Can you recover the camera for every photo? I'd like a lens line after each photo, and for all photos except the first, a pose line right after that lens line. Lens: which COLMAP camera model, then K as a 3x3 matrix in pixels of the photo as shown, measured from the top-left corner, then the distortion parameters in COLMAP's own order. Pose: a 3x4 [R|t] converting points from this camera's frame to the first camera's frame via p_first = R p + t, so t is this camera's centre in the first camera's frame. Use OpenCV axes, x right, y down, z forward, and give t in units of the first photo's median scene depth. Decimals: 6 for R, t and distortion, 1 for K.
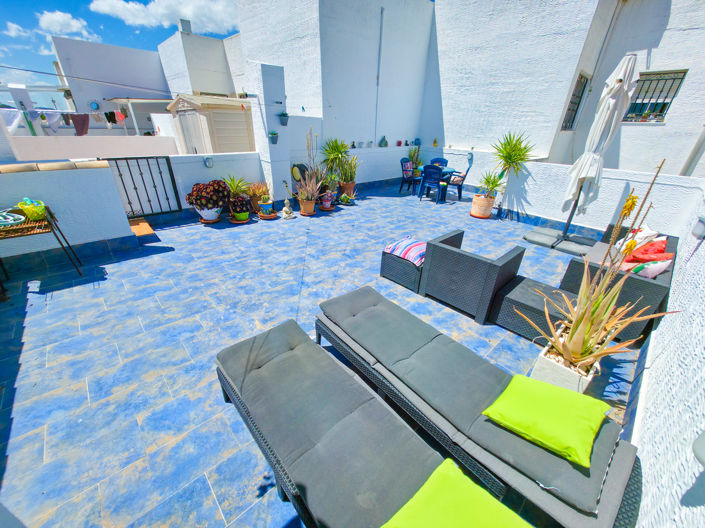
lens RADIAL K [[281.5, 0, 355.3], [0, 281.5, 266.7], [0, 0, 1]] dist [-0.000192, 0.000925]
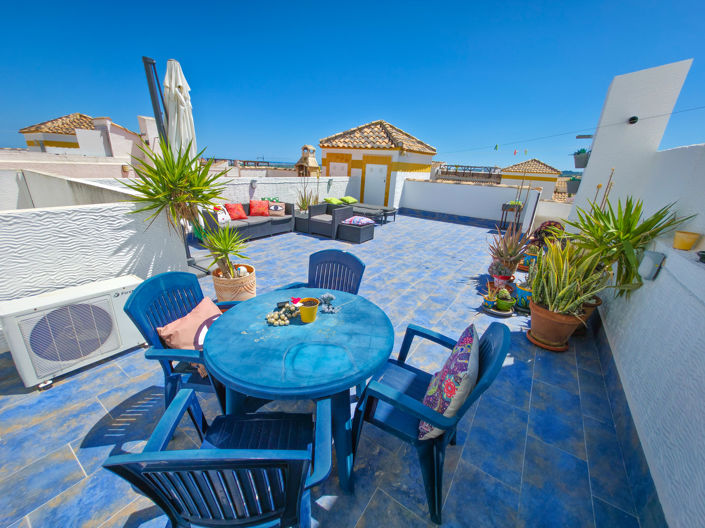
lens RADIAL K [[281.5, 0, 354.2], [0, 281.5, 265.3], [0, 0, 1]] dist [-0.000192, 0.000925]
pose [[-0.972729, -0.000276, -0.231944, 0.473724], [-0.169304, 0.684361, 0.709215, -0.837044], [0.158538, 0.729143, -0.665745, 1.757169]]
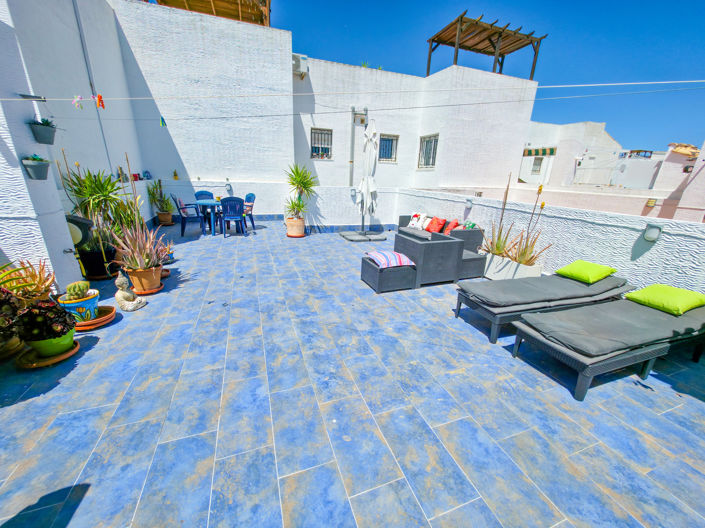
lens RADIAL K [[281.5, 0, 352.7], [0, 281.5, 266.8], [0, 0, 1]] dist [-0.000192, 0.000925]
pose [[0.389749, -0.304289, 0.869197, -0.625424], [0.395408, 0.907701, 0.140468, -0.183112], [-0.831714, 0.288940, 0.474094, 0.432908]]
